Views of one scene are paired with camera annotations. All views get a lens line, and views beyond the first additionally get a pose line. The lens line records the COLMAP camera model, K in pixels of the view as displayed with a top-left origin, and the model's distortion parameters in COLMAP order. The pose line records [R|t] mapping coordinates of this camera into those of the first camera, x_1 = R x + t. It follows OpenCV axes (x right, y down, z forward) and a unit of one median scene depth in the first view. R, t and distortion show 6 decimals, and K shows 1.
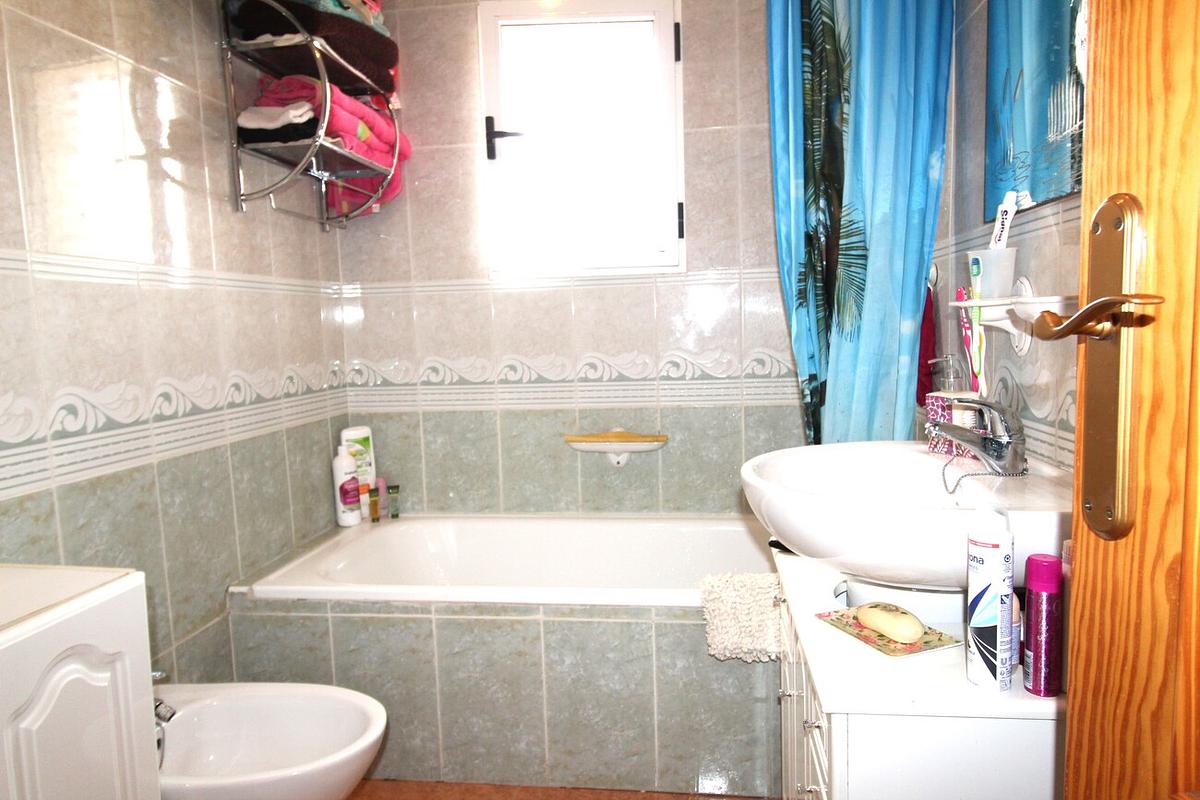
lens RADIAL K [[769.1, 0, 603.5], [0, 769.1, 404.0], [0, 0, 1]] dist [0.008356, -0.011896]
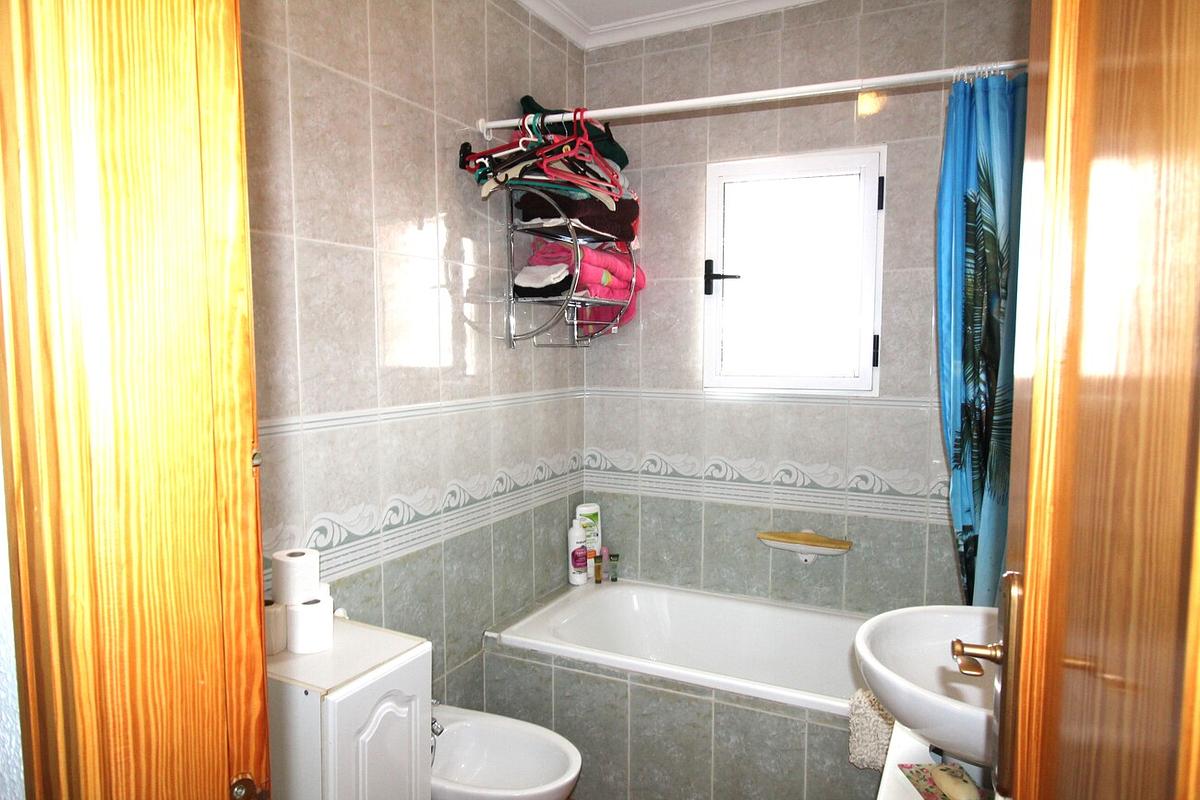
lens RADIAL K [[769.1, 0, 603.5], [0, 769.1, 404.0], [0, 0, 1]] dist [0.008356, -0.011896]
pose [[0.945899, 0.060355, -0.318800, 0.107070], [-0.066347, 0.997765, -0.007959, -0.155891], [0.317607, 0.028680, 0.947789, -0.205745]]
